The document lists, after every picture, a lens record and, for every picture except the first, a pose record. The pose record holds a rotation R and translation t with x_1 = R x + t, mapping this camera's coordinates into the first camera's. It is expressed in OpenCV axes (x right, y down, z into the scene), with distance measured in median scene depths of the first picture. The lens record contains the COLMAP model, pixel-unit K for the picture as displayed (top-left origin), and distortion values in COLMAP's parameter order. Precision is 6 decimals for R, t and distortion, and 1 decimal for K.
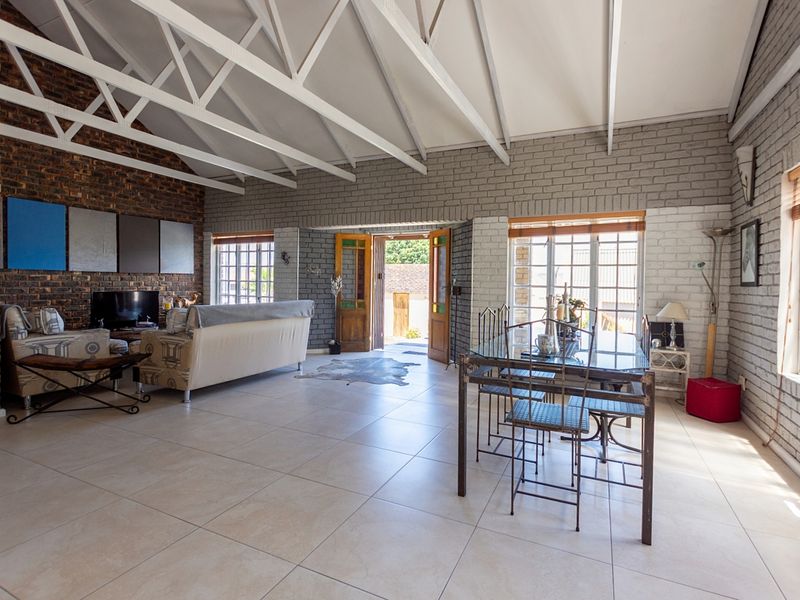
lens RADIAL K [[411.0, 0, 390.1], [0, 411.0, 292.4], [0, 0, 1]] dist [-0.001649, 0.000326]
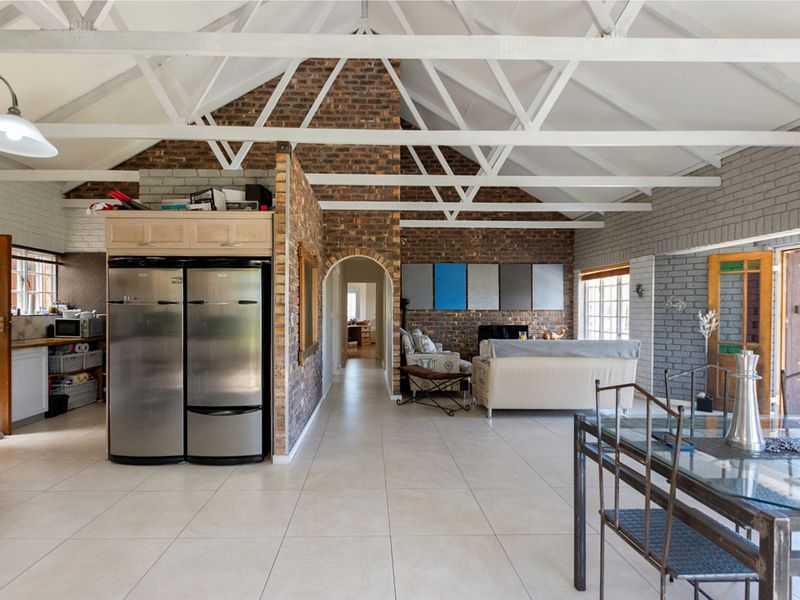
lens RADIAL K [[416.4, 0, 396.5], [0, 416.4, 316.7], [0, 0, 1]] dist [0.001466, 0.000596]
pose [[0.445740, 0.003426, -0.895156, 0.317288], [-0.016253, 0.999859, -0.004267, -0.015505], [0.895015, 0.016450, 0.445733, 0.125427]]
